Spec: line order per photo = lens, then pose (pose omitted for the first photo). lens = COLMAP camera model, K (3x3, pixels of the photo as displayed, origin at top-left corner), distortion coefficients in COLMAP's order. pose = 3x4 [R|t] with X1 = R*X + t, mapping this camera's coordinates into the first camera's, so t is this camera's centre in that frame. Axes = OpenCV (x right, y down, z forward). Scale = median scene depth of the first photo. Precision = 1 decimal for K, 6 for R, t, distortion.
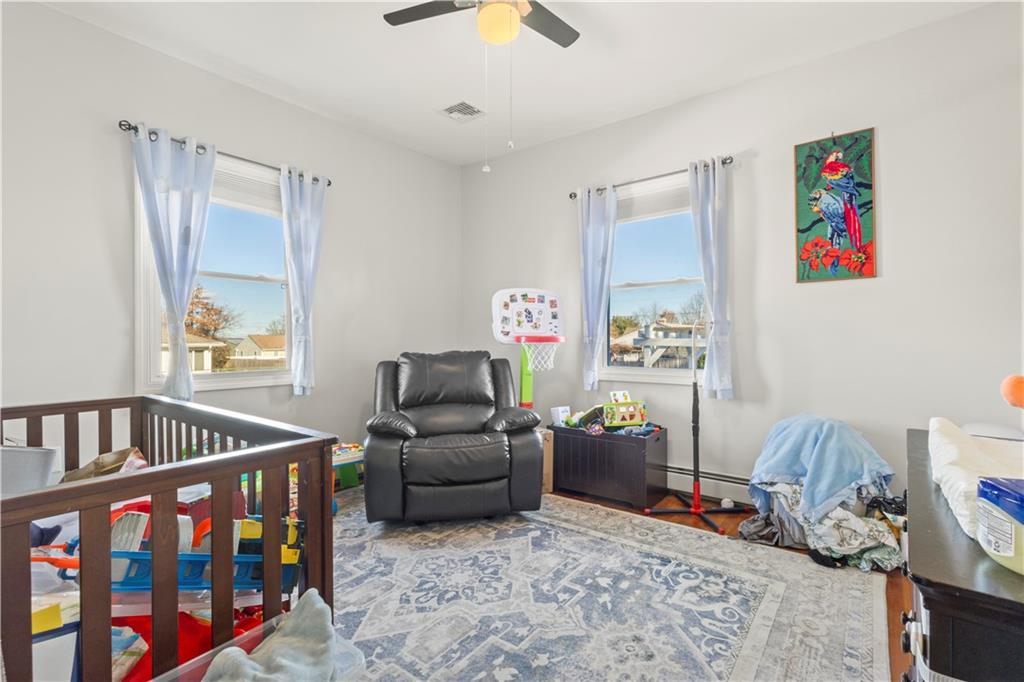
lens RADIAL K [[470.3, 0, 511.9], [0, 470.3, 339.2], [0, 0, 1]] dist [-0.001485, 0.000077]
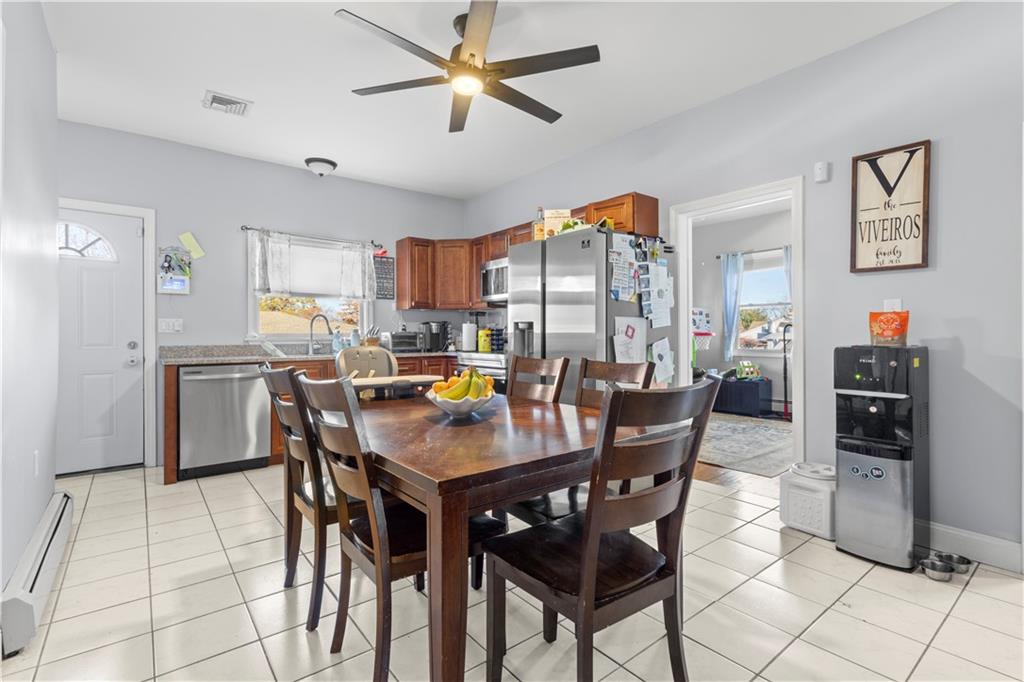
lens RADIAL K [[470.3, 0, 515.1], [0, 470.3, 335.6], [0, 0, 1]] dist [-0.001485, 0.000077]
pose [[0.973809, 0.001391, -0.227364, -0.322182], [-0.000158, 0.999985, 0.005444, -0.006312], [0.227369, -0.005266, 0.973795, -1.394815]]
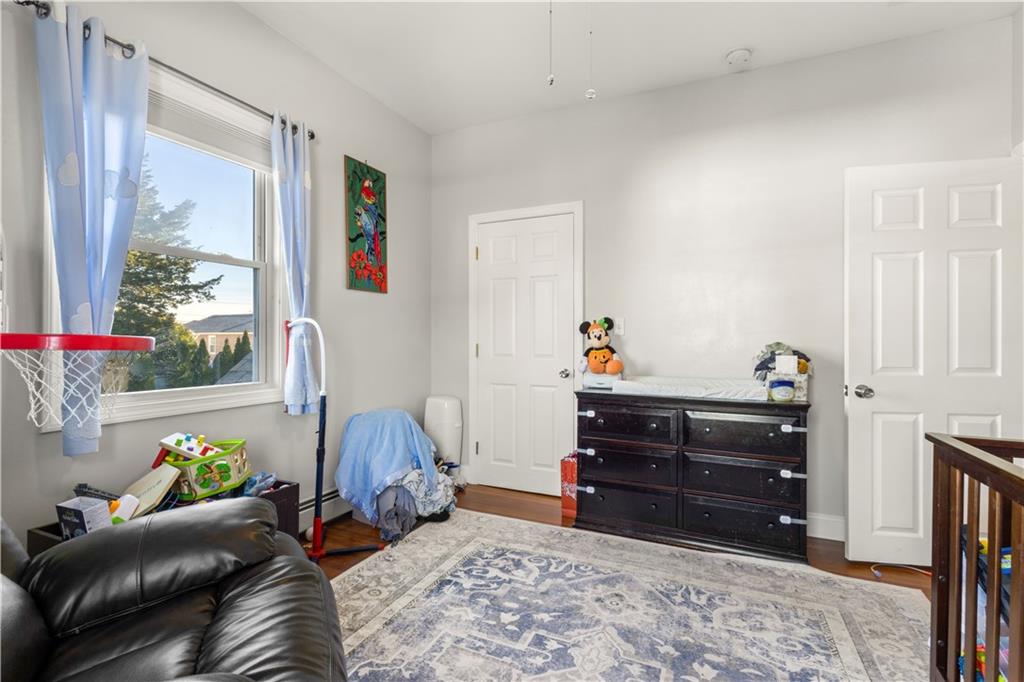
lens RADIAL K [[470.3, 0, 513.6], [0, 470.3, 345.1], [0, 0, 1]] dist [-0.001485, 0.000077]
pose [[-0.229637, -0.006668, 0.973254, -0.515087], [-0.003699, 0.999975, 0.005979, -0.002791], [-0.973269, -0.002227, -0.229656, 0.926285]]
